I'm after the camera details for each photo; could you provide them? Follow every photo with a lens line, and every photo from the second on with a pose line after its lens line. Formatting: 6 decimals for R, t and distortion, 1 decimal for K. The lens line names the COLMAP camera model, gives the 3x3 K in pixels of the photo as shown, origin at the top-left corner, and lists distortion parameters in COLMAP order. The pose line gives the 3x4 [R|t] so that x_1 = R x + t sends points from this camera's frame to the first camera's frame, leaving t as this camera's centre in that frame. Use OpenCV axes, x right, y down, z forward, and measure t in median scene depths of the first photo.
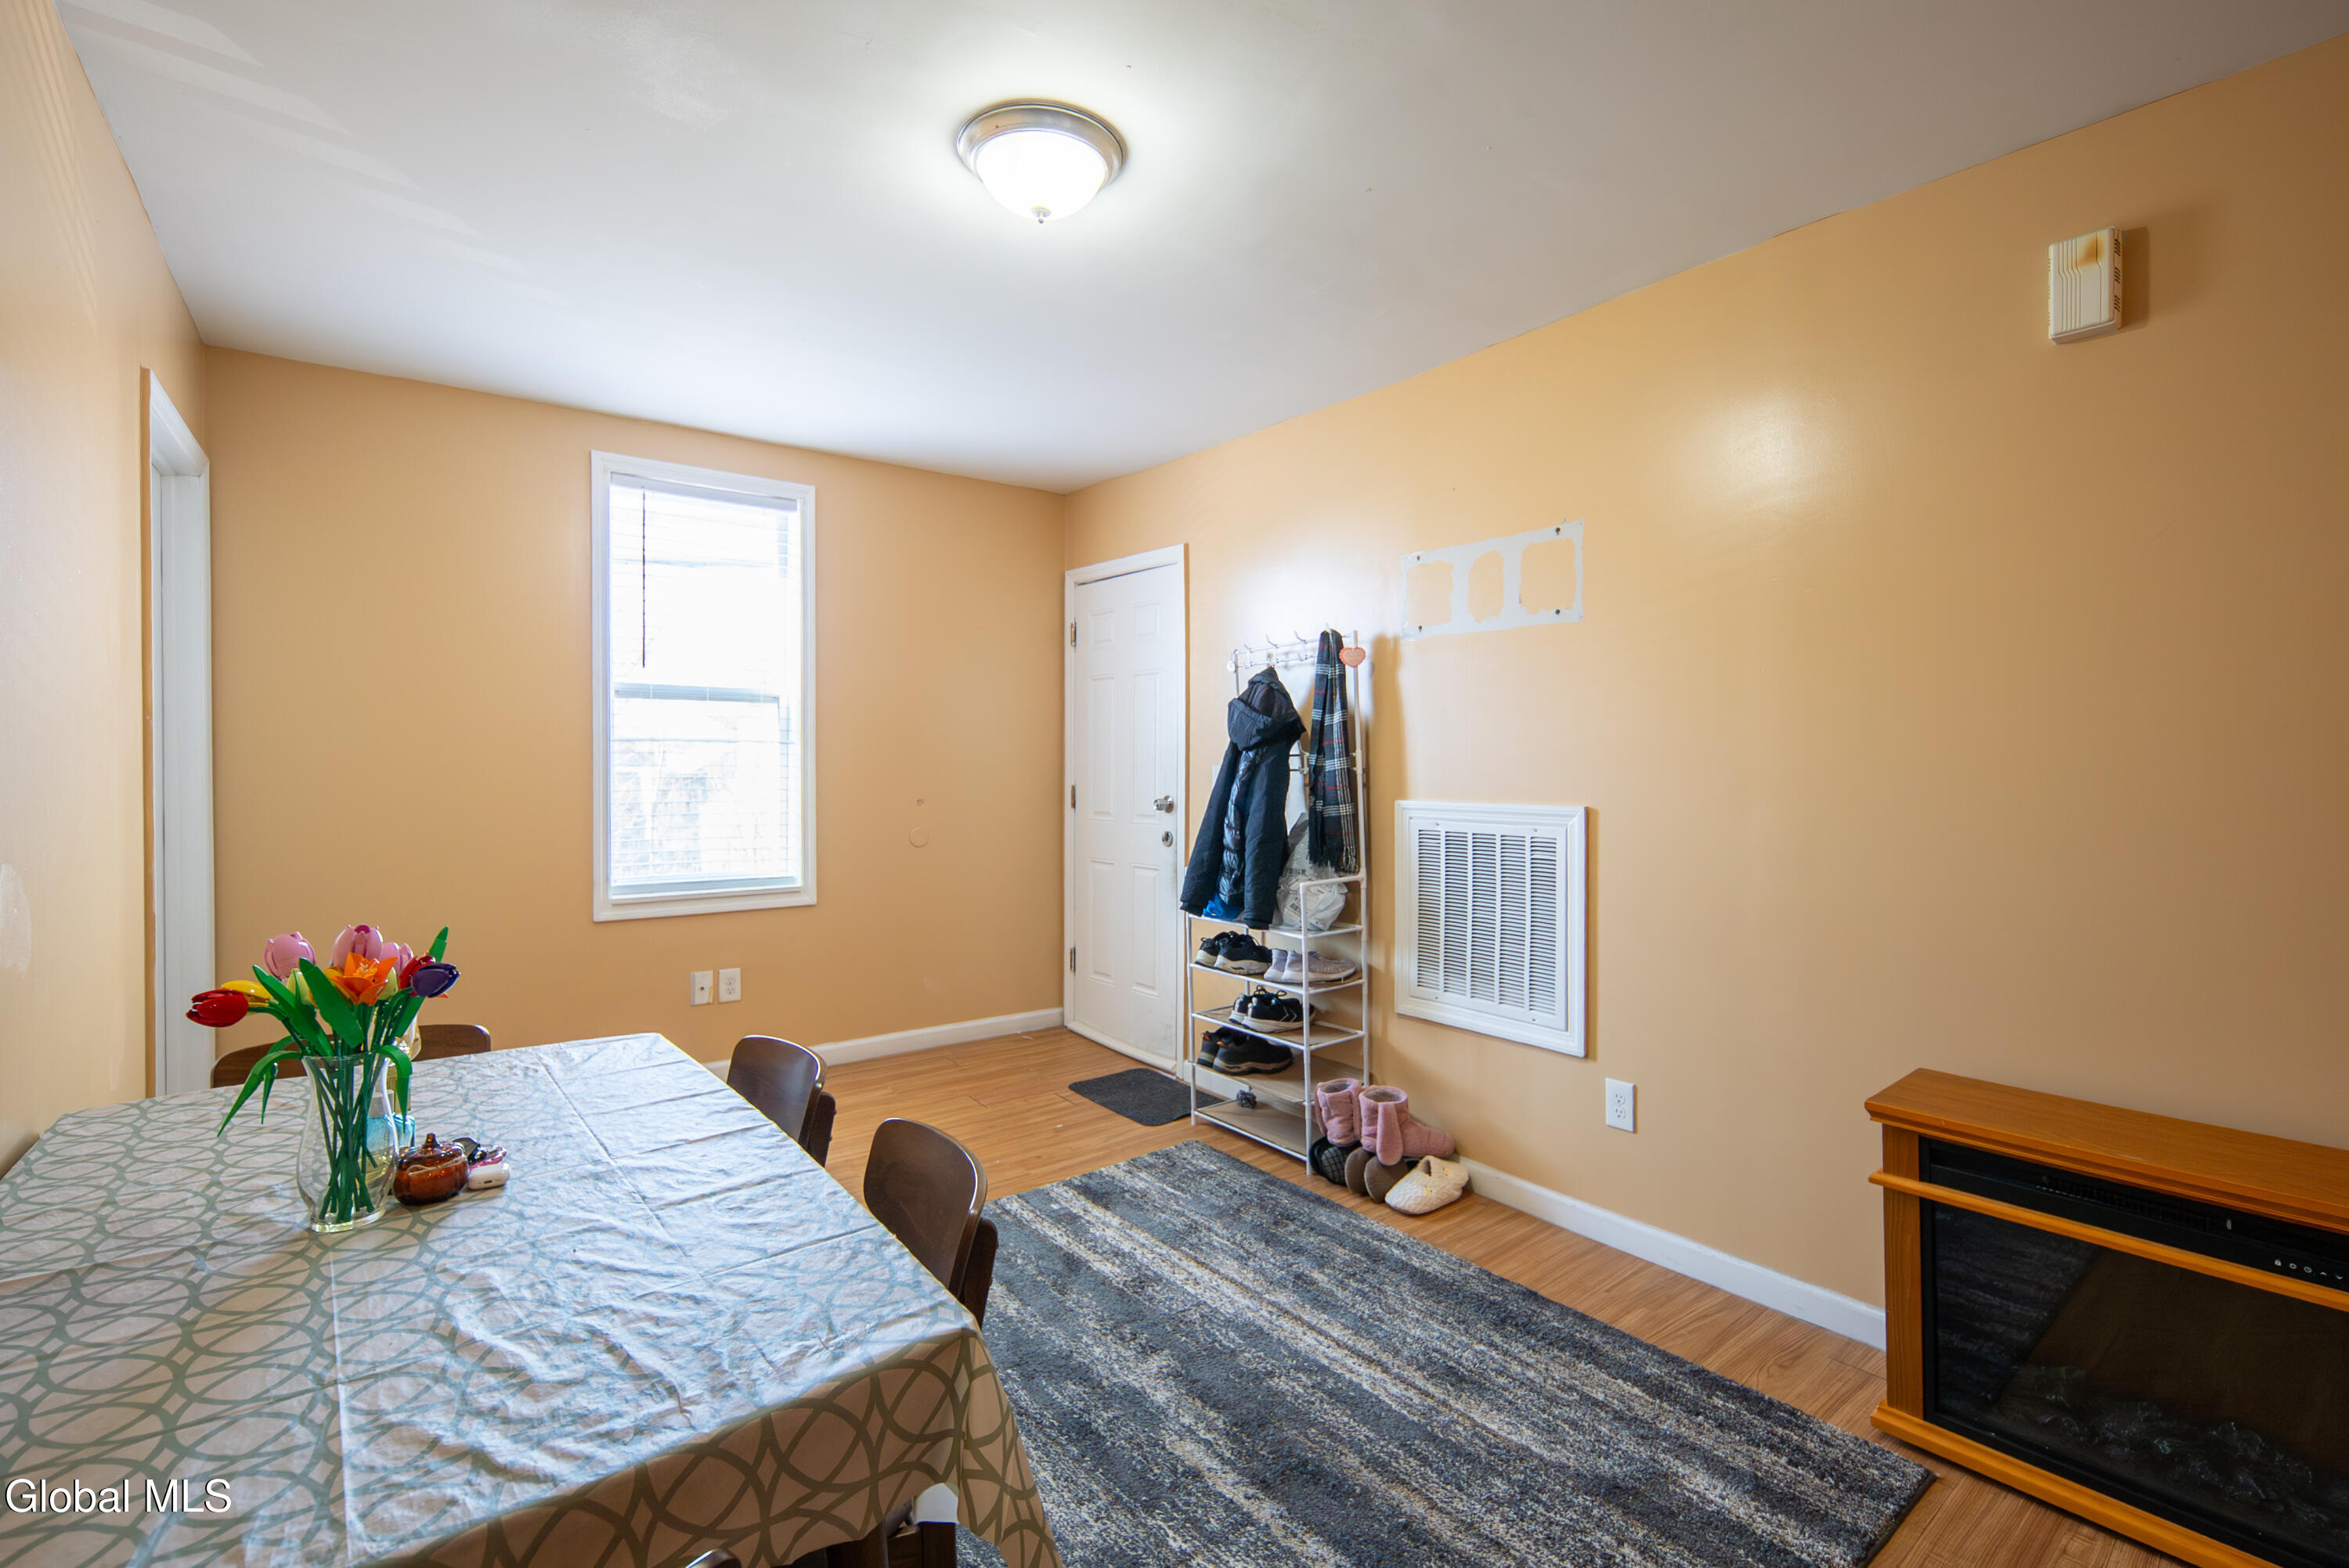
lens RADIAL K [[1064.2, 0, 1197.9], [0, 1064.2, 778.9], [0, 0, 1]] dist [0.002178, 0.000259]
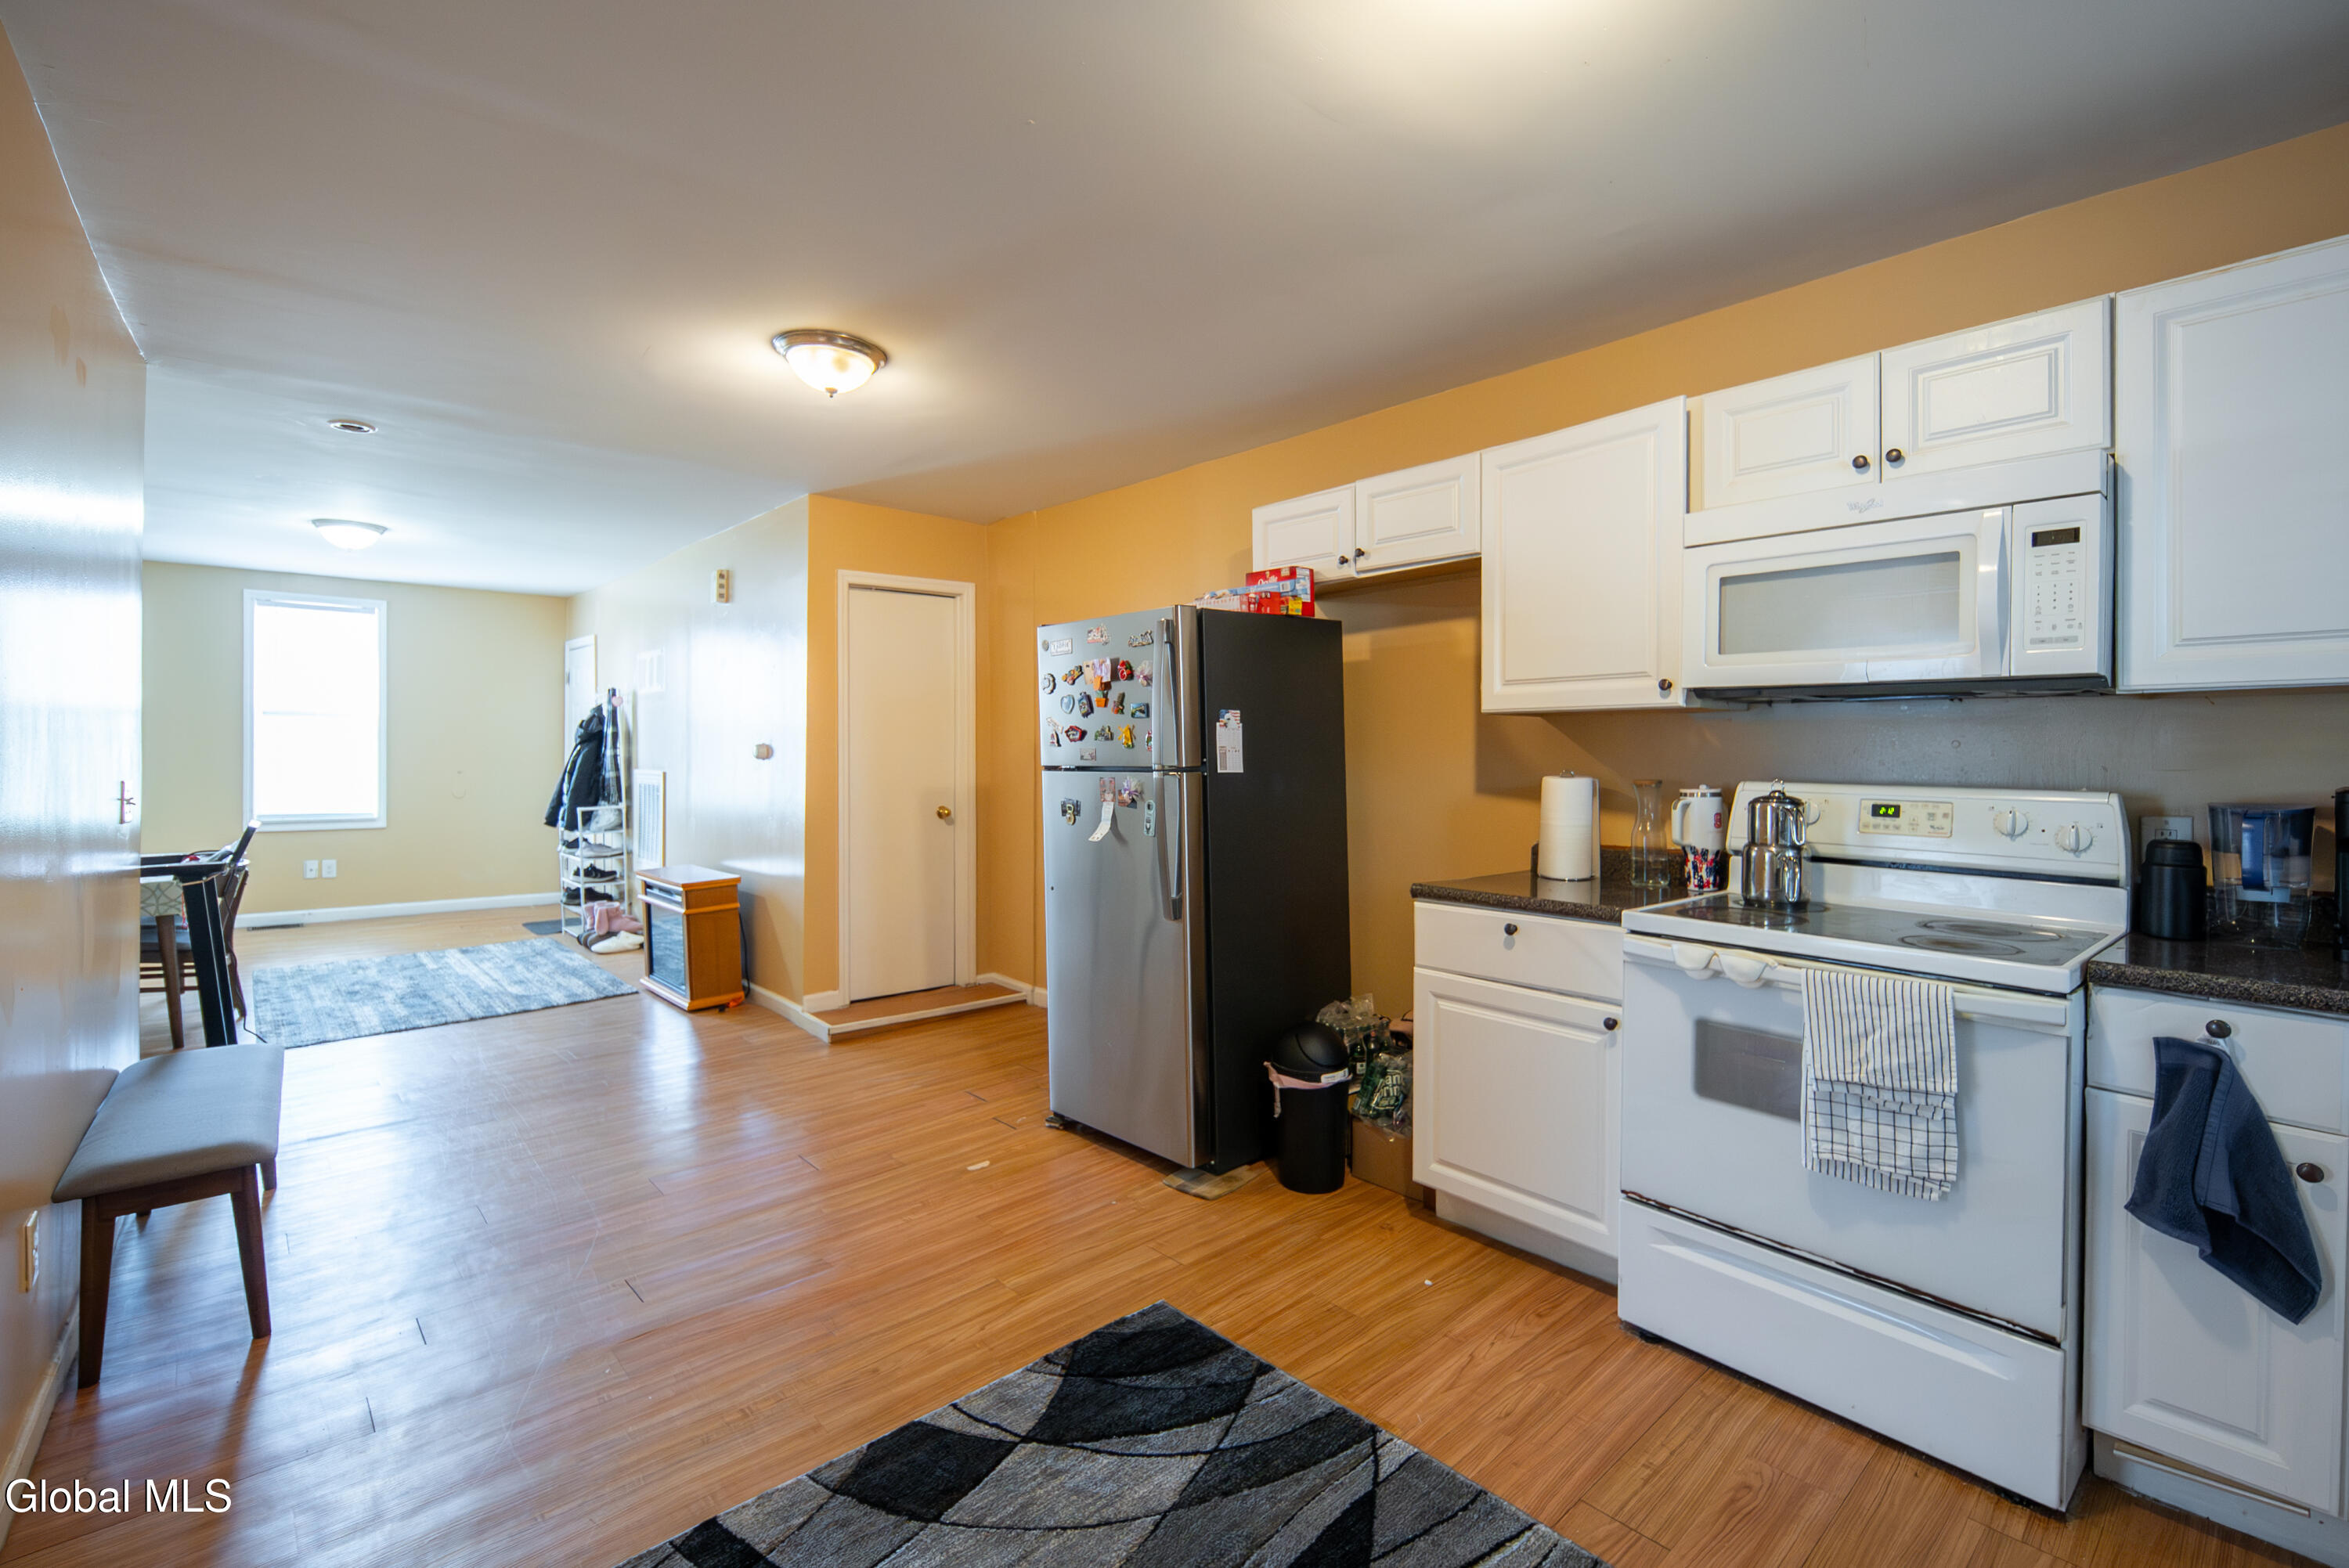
lens RADIAL K [[1048.1, 0, 1177.6], [0, 1048.1, 747.4], [0, 0, 1]] dist [0.001236, -0.000025]
pose [[0.998042, 0.005285, 0.062323, 1.232021], [-0.004031, 0.999787, -0.020234, 0.014642], [-0.062417, 0.019943, 0.997851, -1.238781]]
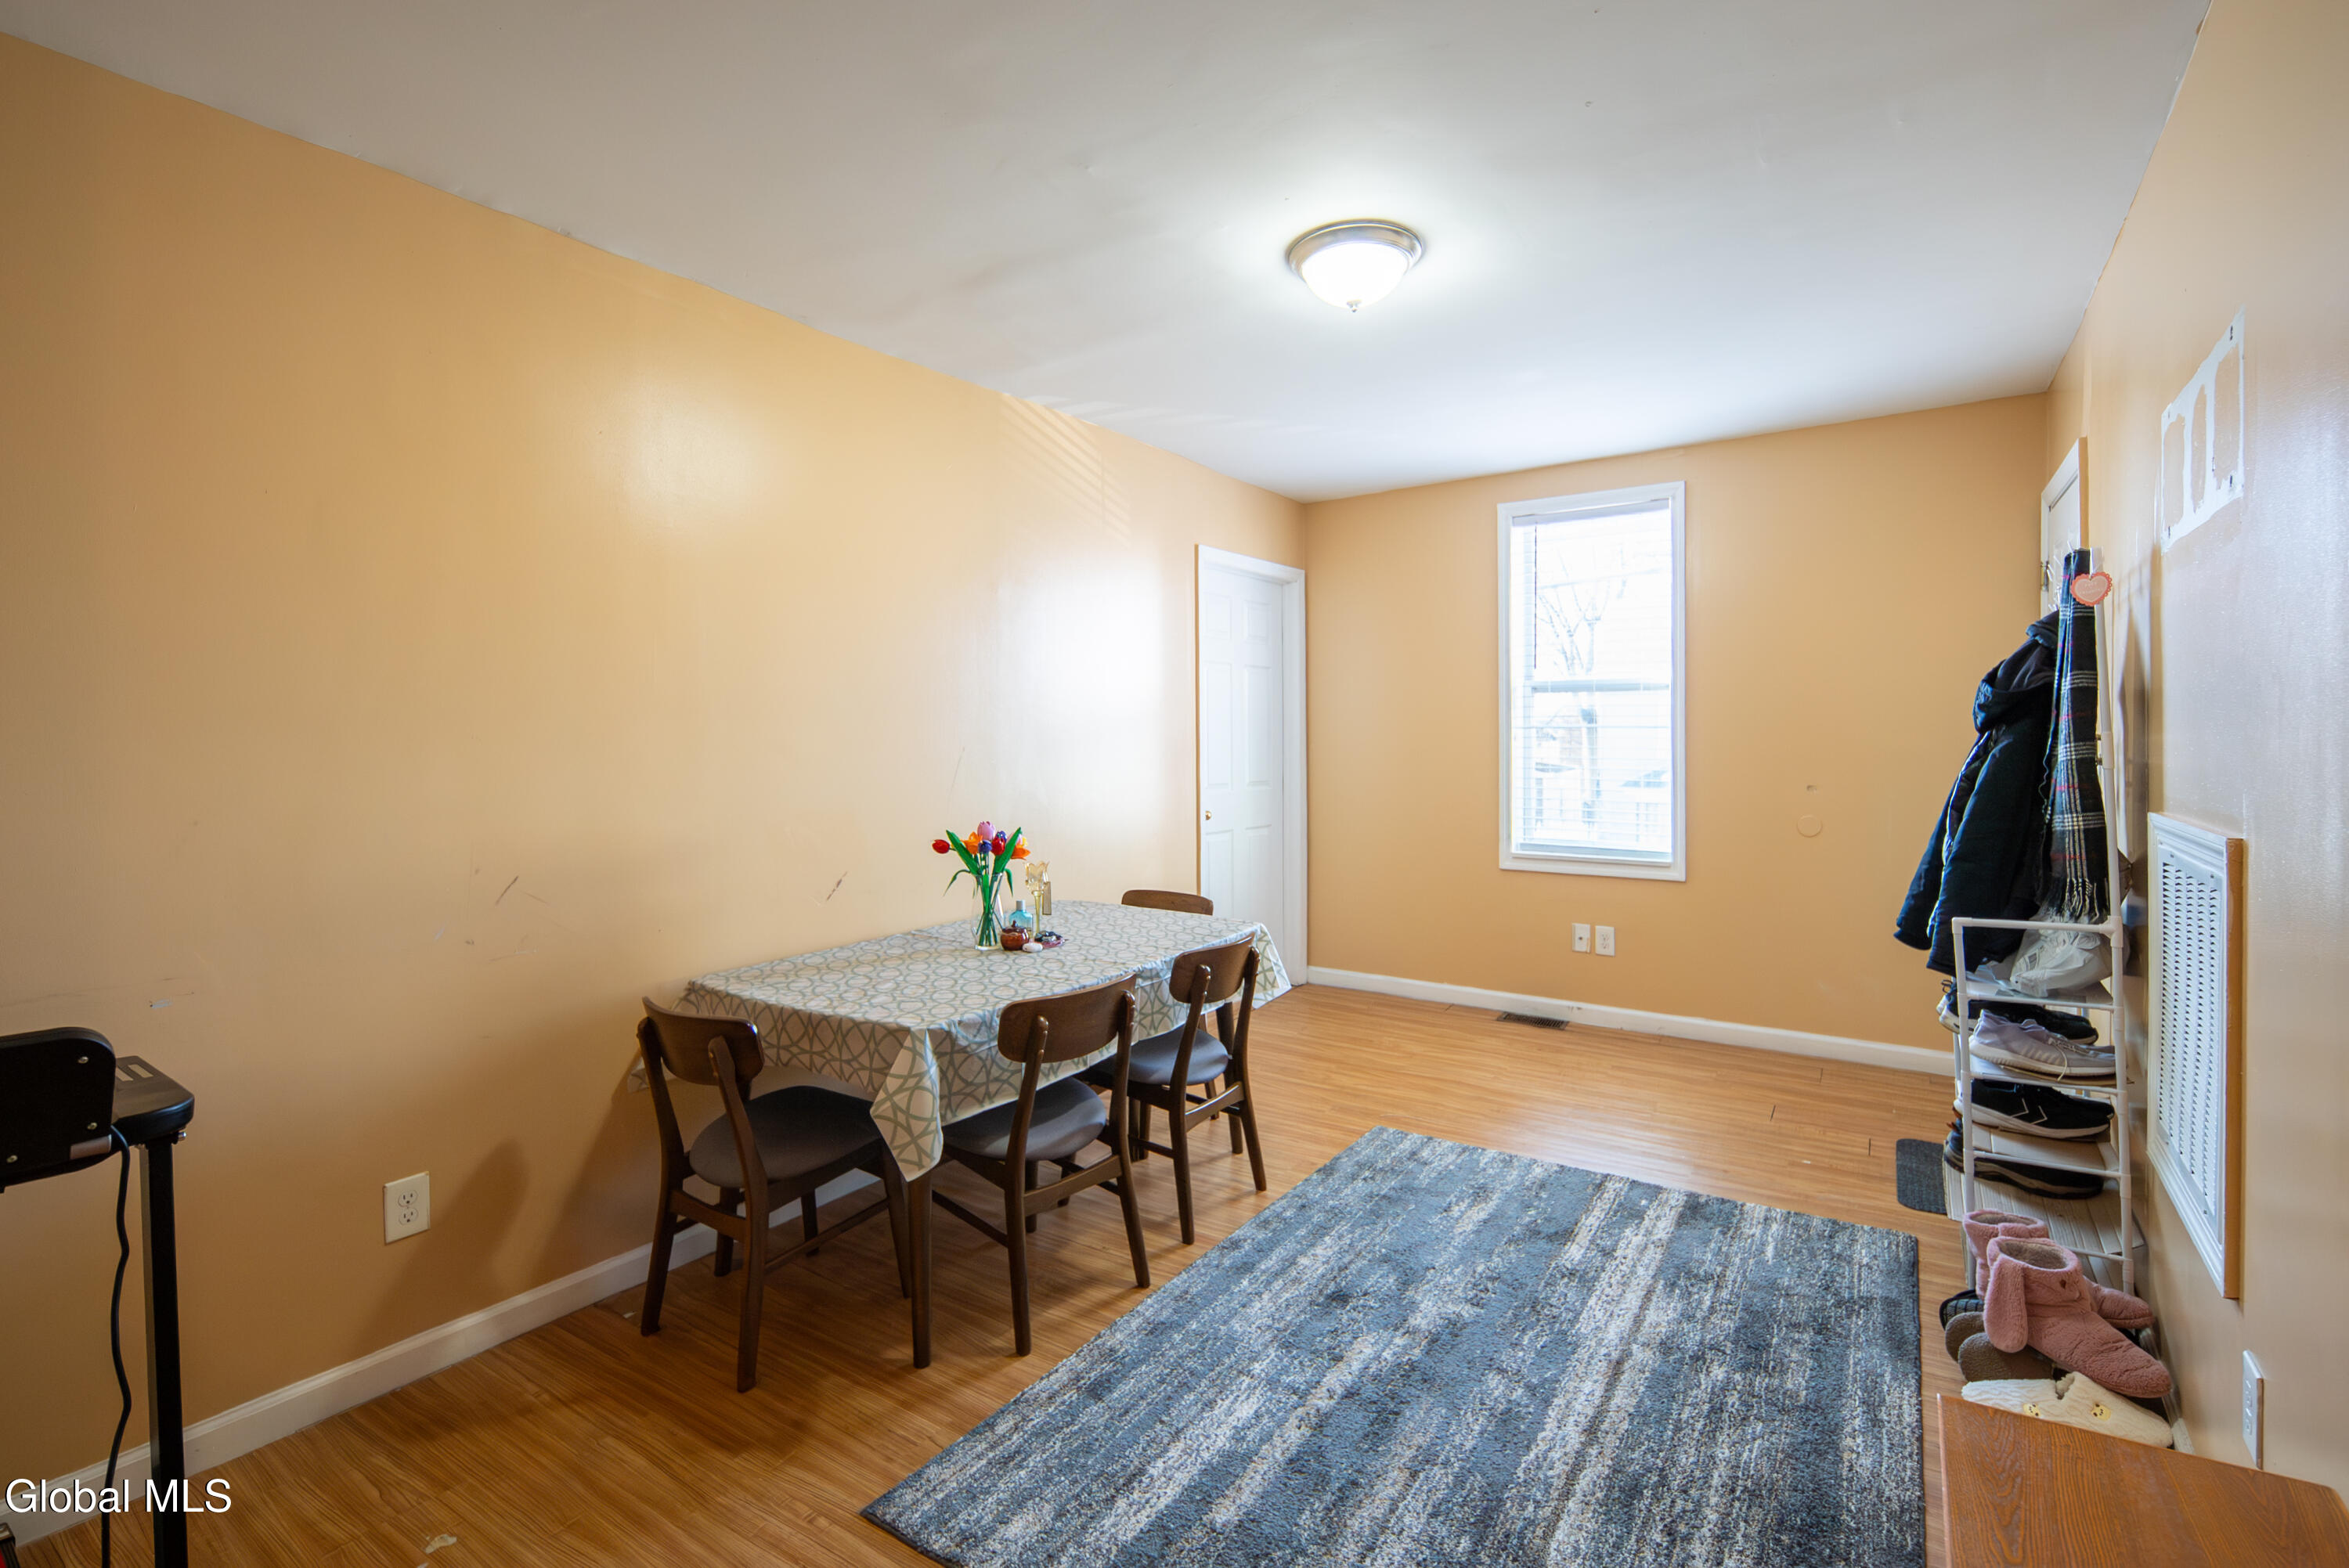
lens RADIAL K [[1052.3, 0, 1196.2], [0, 1052.3, 767.0], [0, 0, 1]] dist [0.001235, 0.000142]
pose [[0.310033, 0.022874, -0.950451, 0.649834], [-0.011996, 0.999725, 0.020146, -0.013061], [0.950650, 0.005155, 0.310222, 0.307709]]
